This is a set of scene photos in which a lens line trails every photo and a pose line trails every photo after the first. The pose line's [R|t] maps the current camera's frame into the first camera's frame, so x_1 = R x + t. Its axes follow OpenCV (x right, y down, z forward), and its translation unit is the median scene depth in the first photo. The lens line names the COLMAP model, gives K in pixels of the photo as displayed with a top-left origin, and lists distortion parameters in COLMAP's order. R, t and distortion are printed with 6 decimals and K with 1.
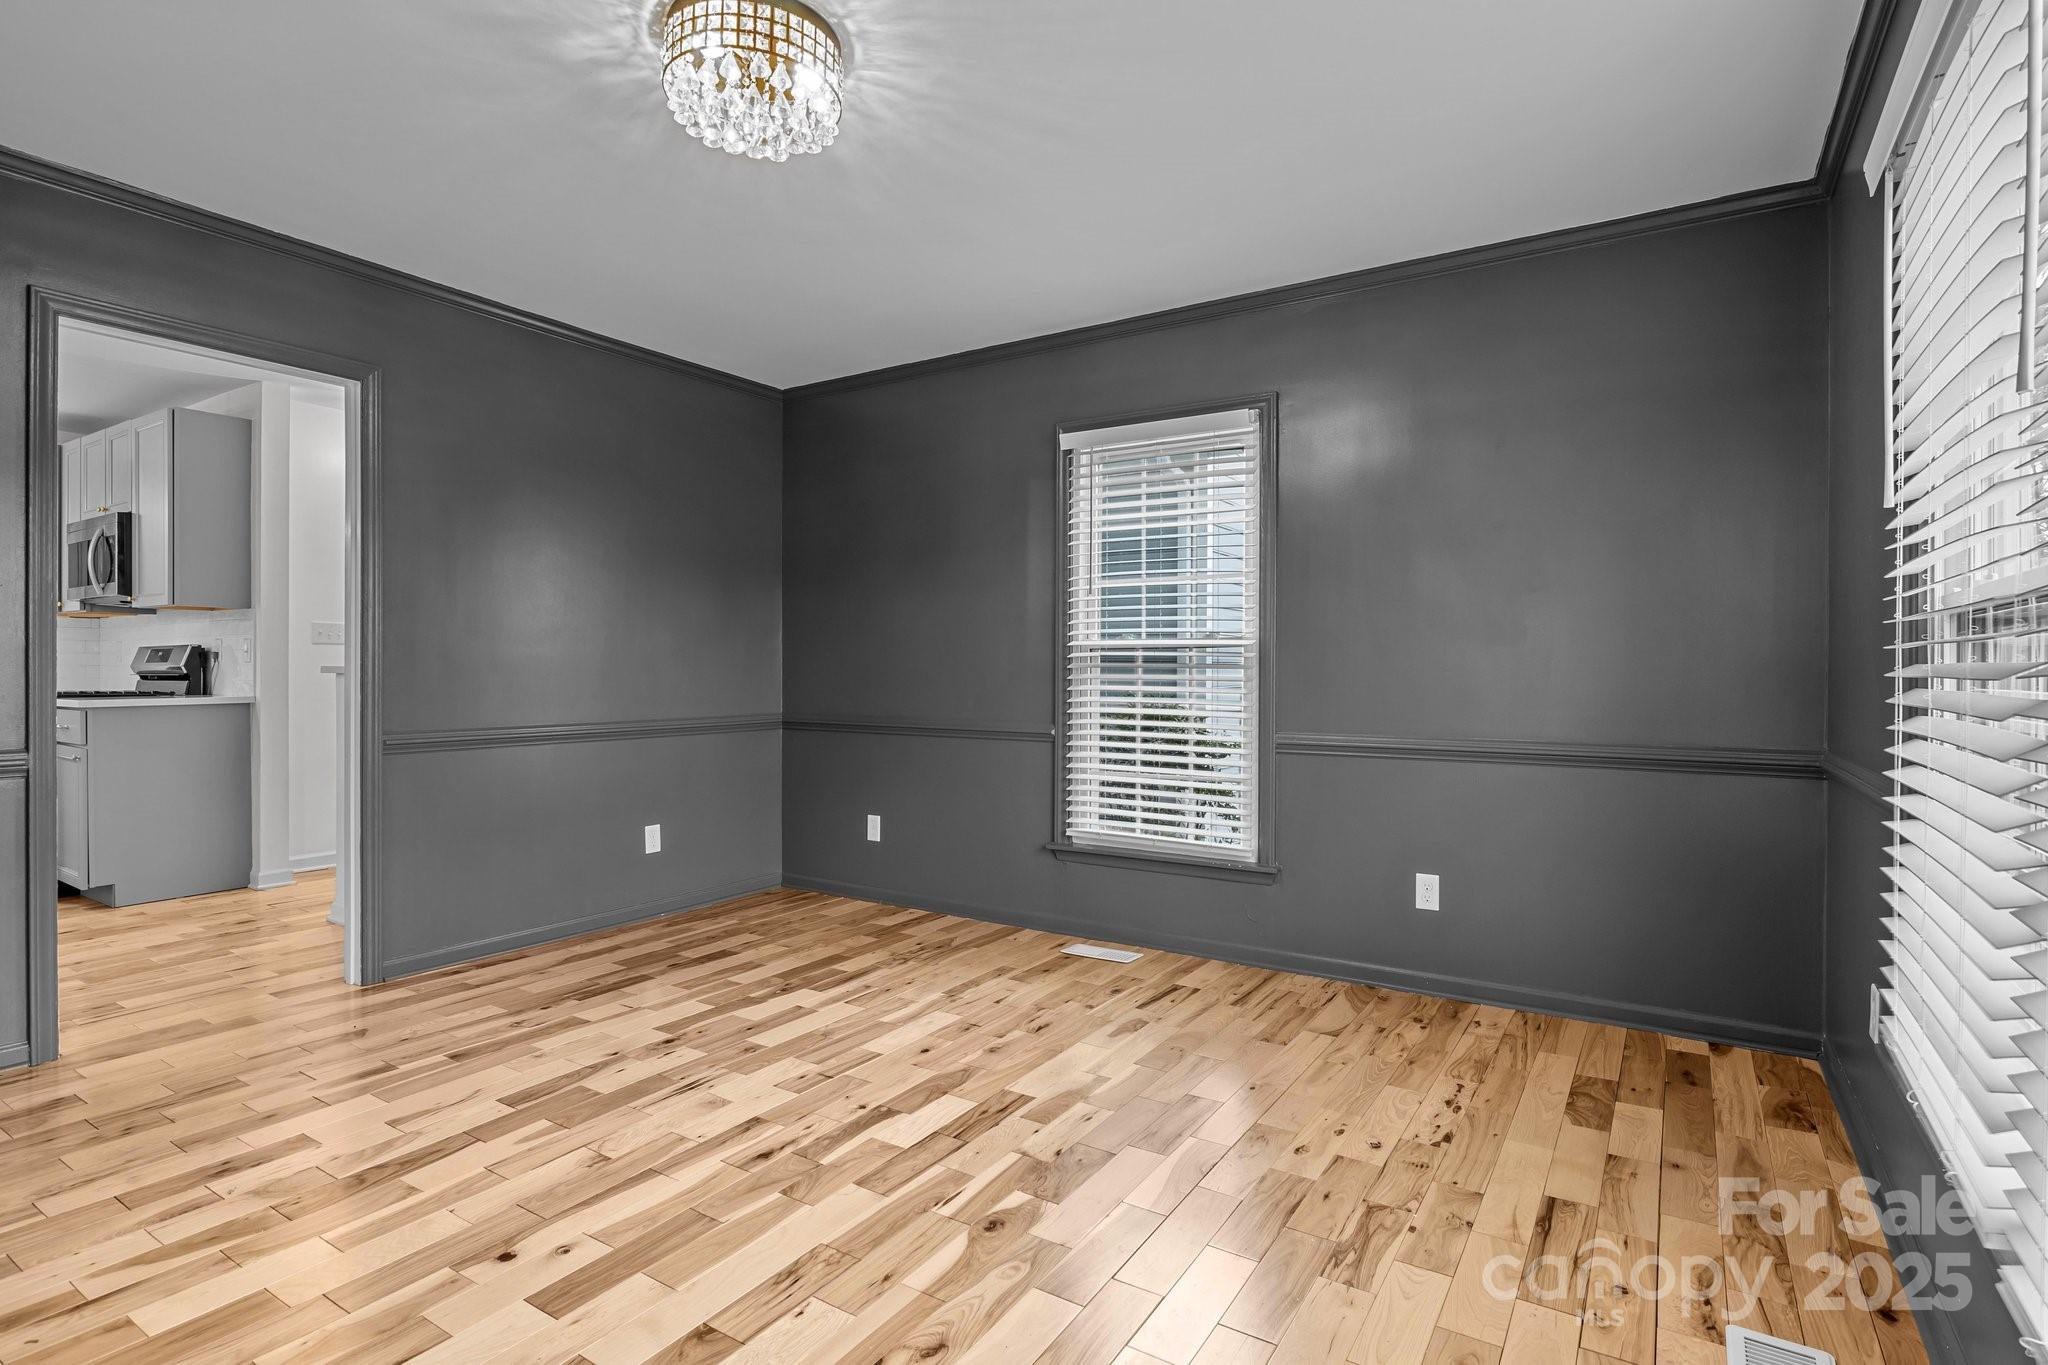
lens RADIAL K [[1027.9, 0, 1026.1], [0, 1027.9, 660.2], [0, 0, 1]] dist [-0.010886, 0.000583]
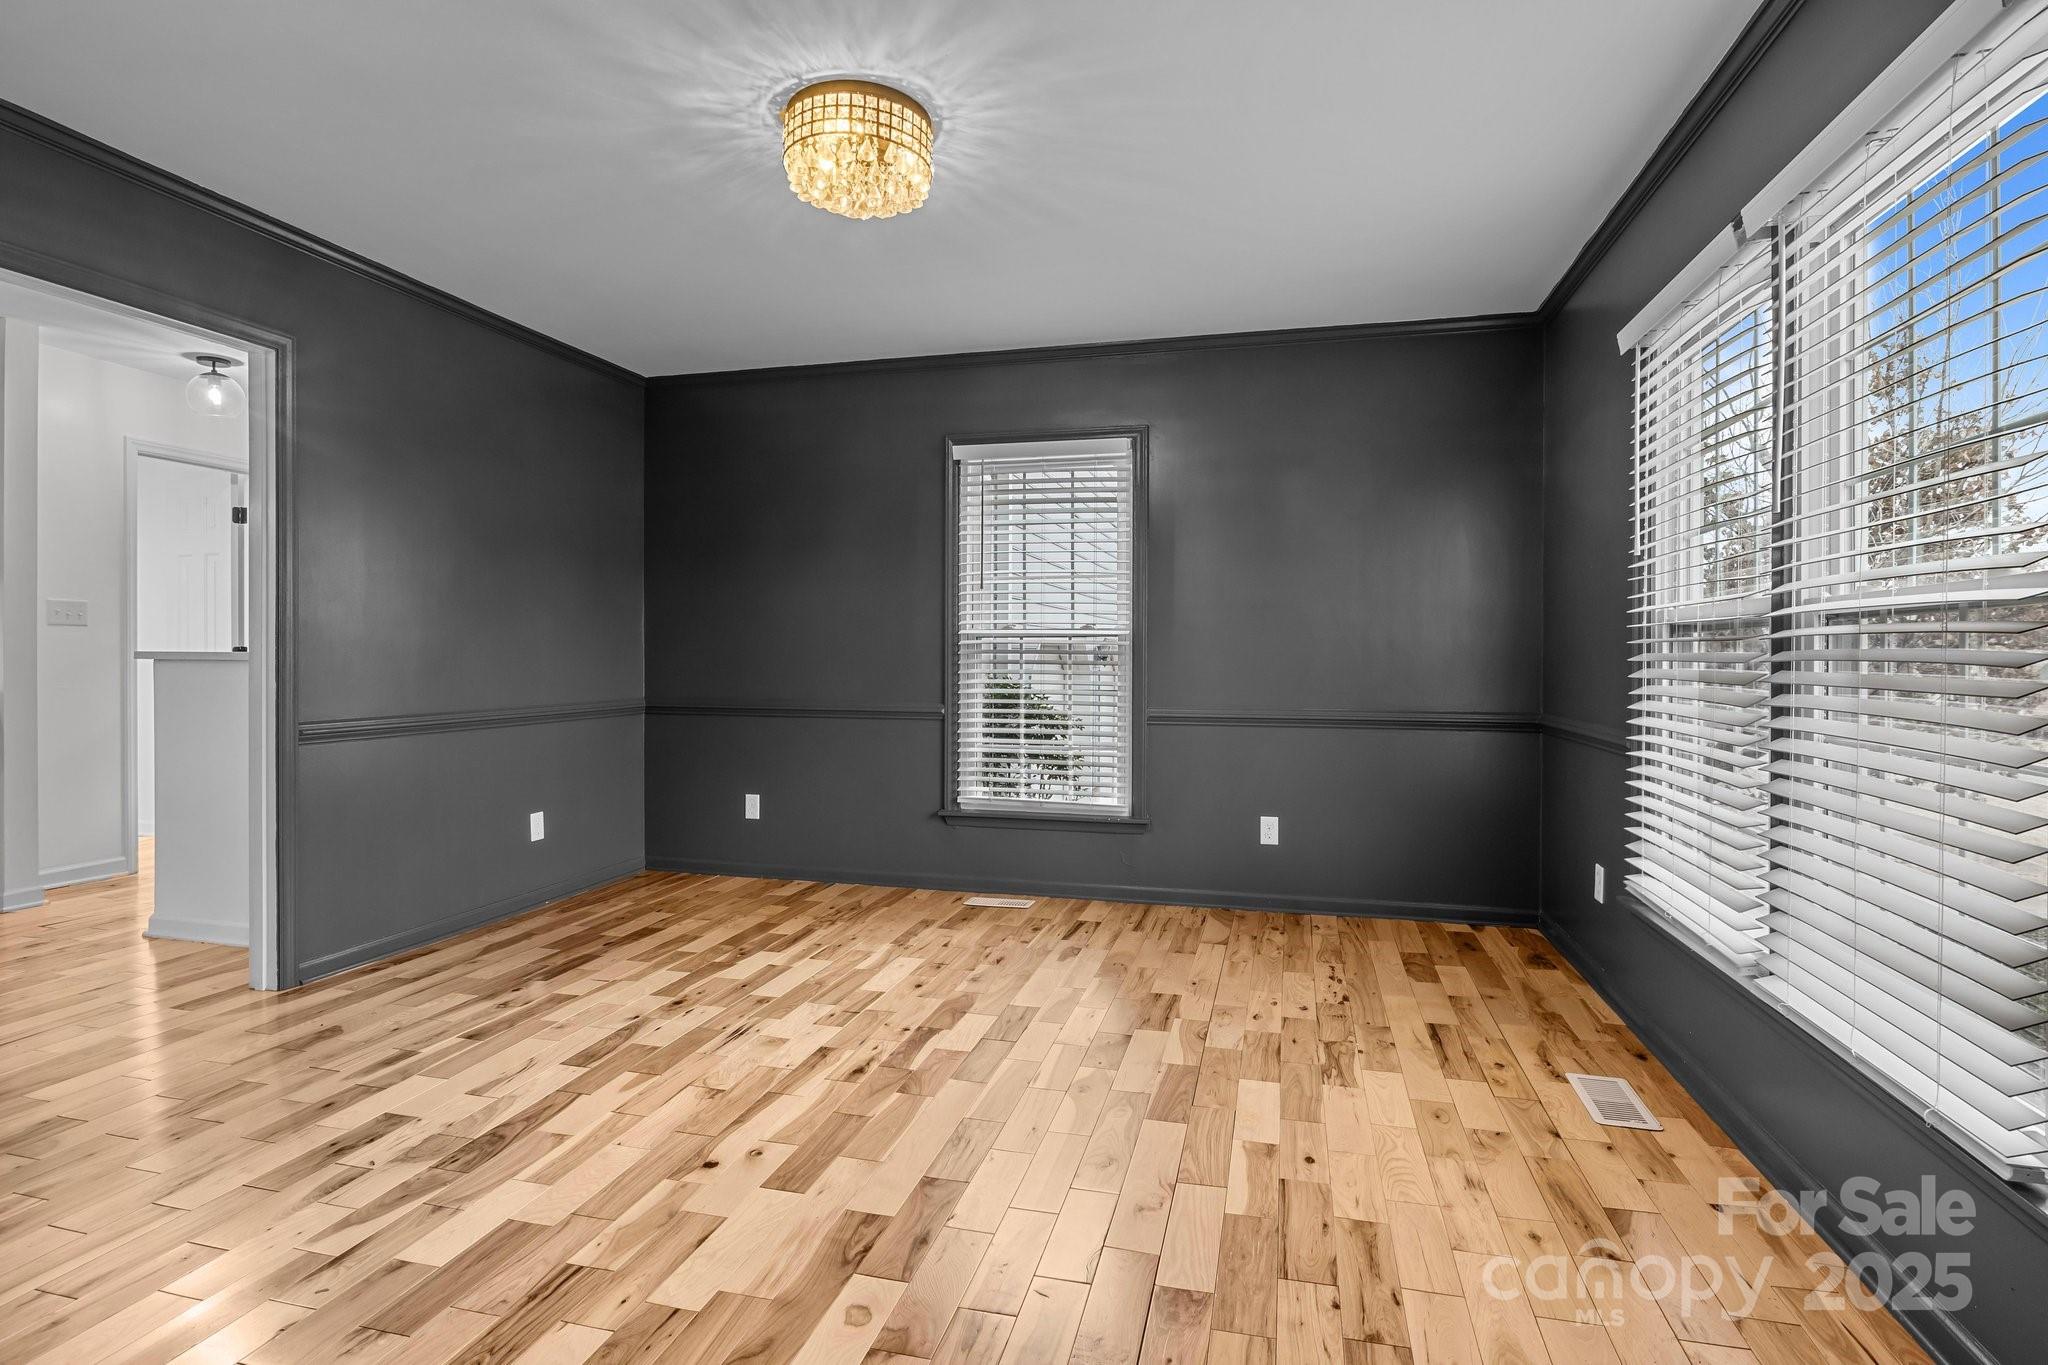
lens RADIAL K [[1031.4, 0, 1037.3], [0, 1031.4, 642.1], [0, 0, 1]] dist [-0.012166, 0.001000]
pose [[0.948445, 0.003712, 0.316920, -0.322536], [-0.003002, 0.999992, -0.002729, -0.003068], [-0.316928, 0.001637, 0.948448, -0.134075]]
